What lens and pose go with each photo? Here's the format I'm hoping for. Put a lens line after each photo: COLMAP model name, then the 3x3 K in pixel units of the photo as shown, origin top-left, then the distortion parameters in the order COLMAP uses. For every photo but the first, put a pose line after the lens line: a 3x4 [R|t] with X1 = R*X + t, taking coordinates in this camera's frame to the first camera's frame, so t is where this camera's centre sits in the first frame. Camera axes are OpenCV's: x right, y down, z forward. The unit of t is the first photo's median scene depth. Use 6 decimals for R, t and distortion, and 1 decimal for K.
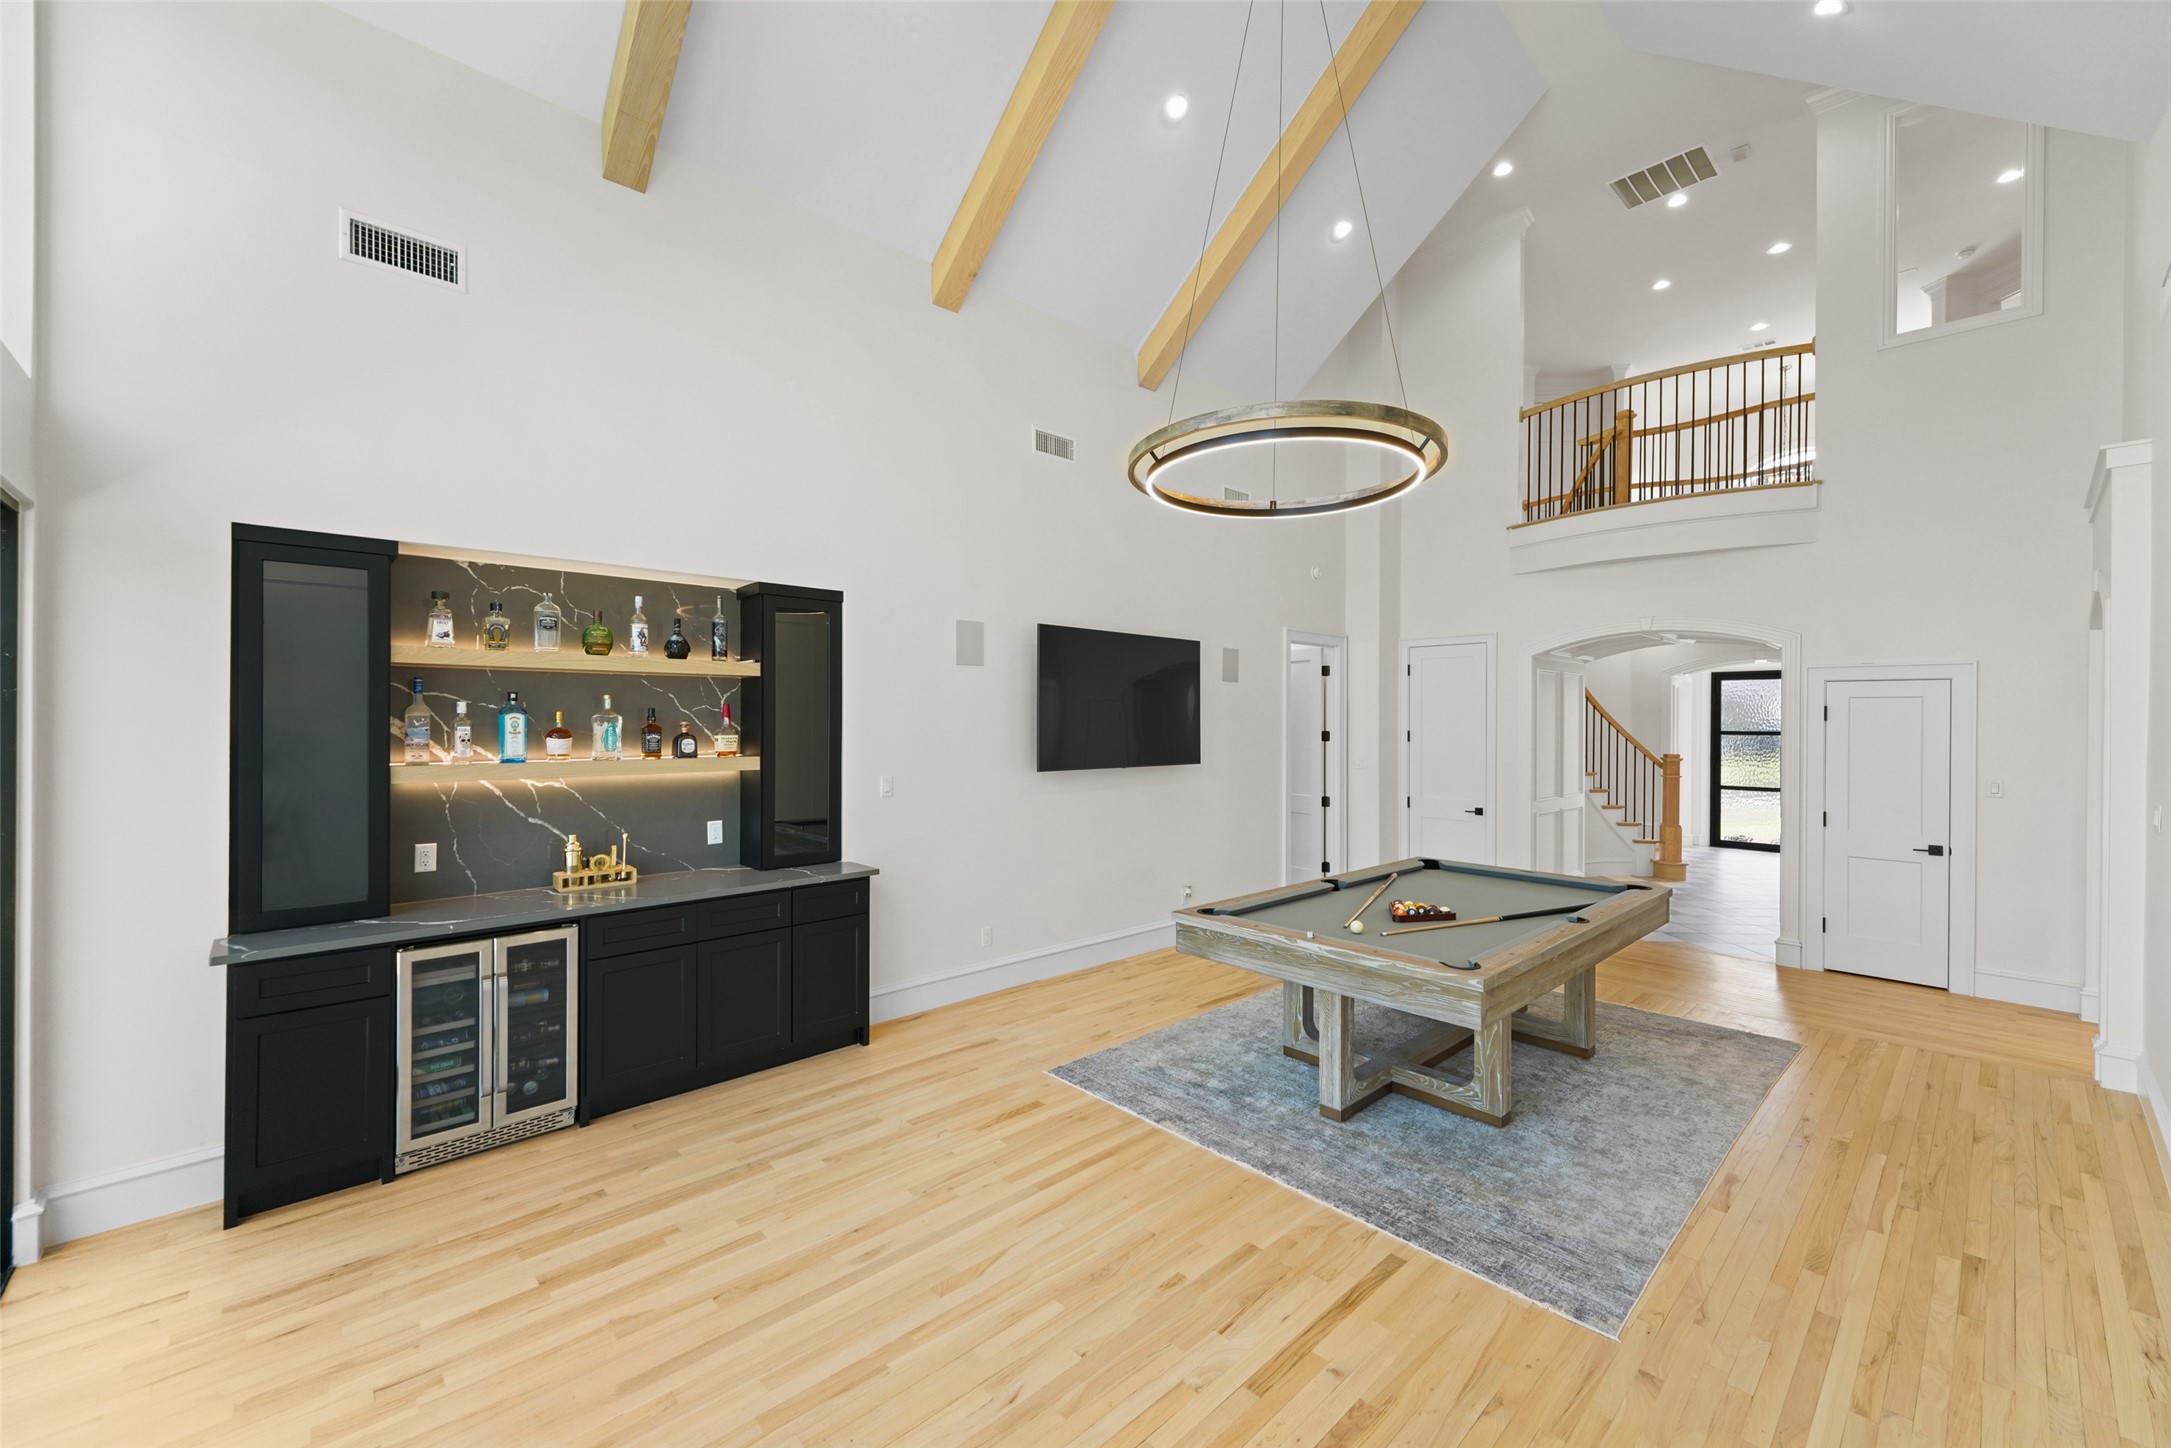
lens RADIAL K [[863.2, 0, 1086.5], [0, 863.2, 719.7], [0, 0, 1]] dist [0.006114, 0.000011]
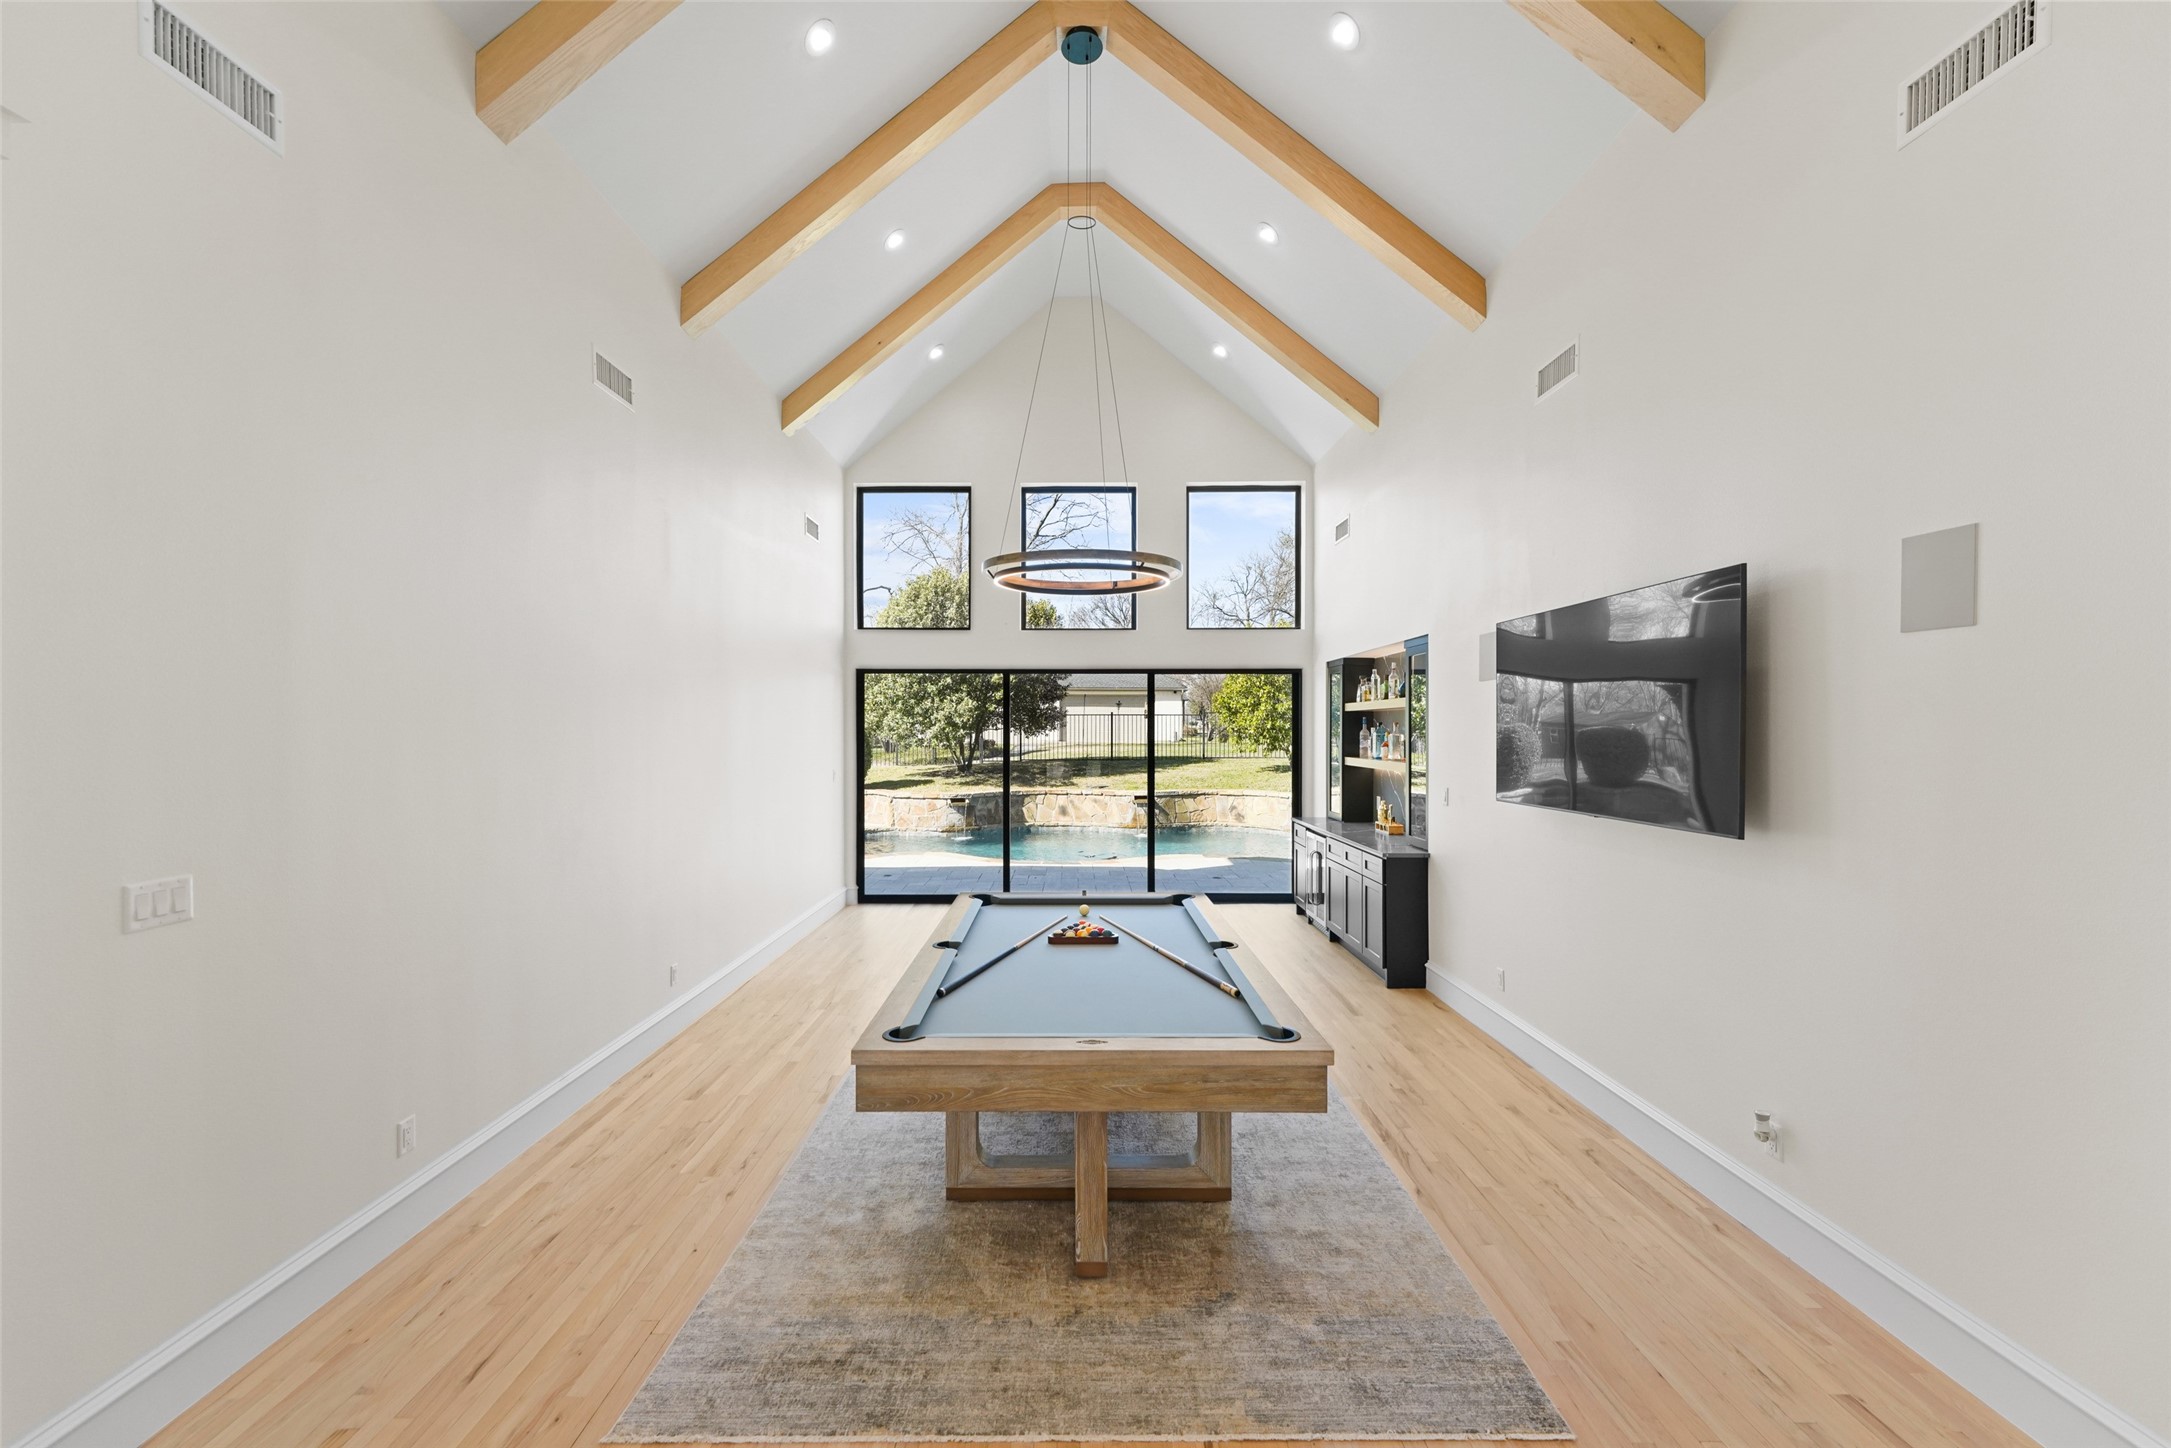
lens RADIAL K [[863.2, 0, 1083.9], [0, 863.2, 728.8], [0, 0, 1]] dist [0.006114, 0.000011]
pose [[-0.675873, -0.005102, -0.737001, 0.722325], [-0.005468, 0.999983, -0.001907, -0.008347], [0.736998, 0.002741, -0.675889, 1.086173]]
